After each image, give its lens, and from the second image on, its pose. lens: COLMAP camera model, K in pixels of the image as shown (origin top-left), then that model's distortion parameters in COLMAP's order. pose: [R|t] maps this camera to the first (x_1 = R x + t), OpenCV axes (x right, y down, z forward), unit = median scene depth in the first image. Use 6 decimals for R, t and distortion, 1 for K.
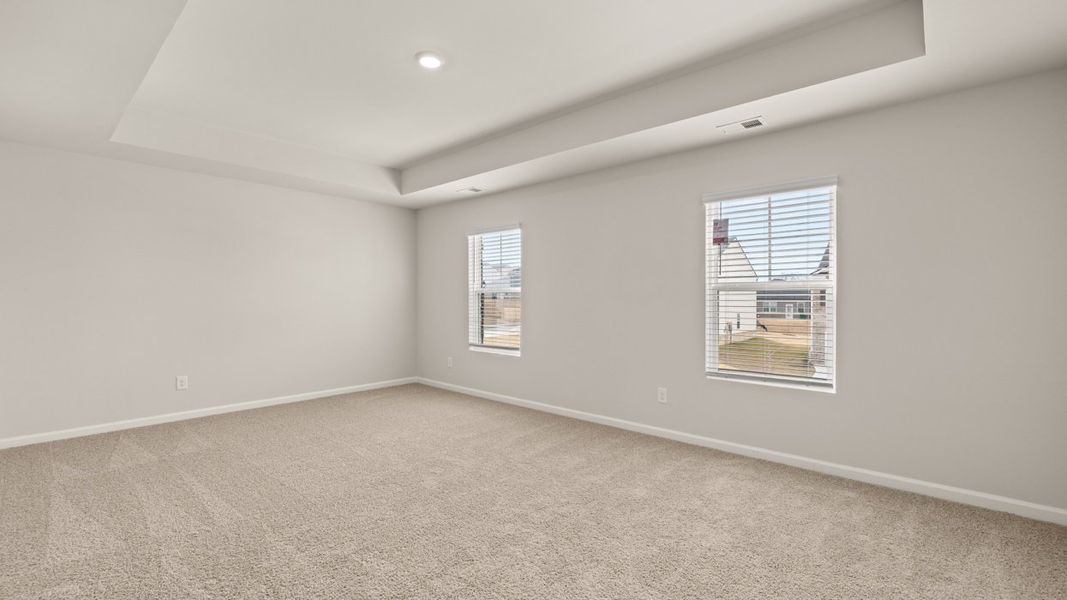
lens RADIAL K [[514.4, 0, 533.5], [0, 514.4, 300.0], [0, 0, 1]] dist [-0.095542, 0.071178]
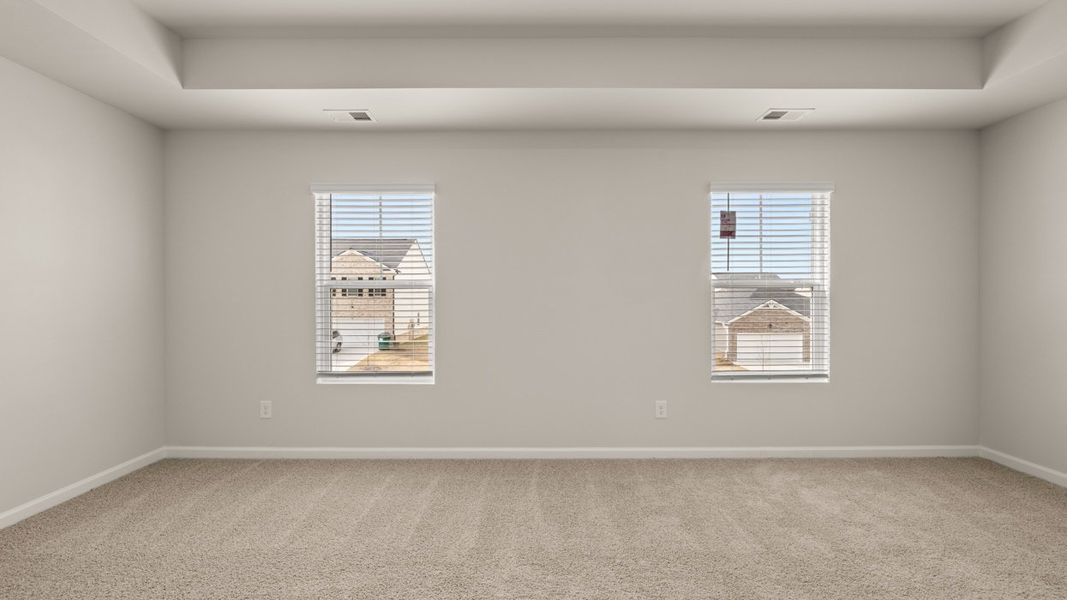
lens RADIAL K [[519.3, 0, 531.3], [0, 519.3, 296.0], [0, 0, 1]] dist [-0.002661, -0.000358]
pose [[0.690863, -0.002768, 0.722980, -0.566290], [0.005361, 0.999985, -0.001293, -0.003468], [-0.722965, 0.004769, 0.690868, 0.592423]]
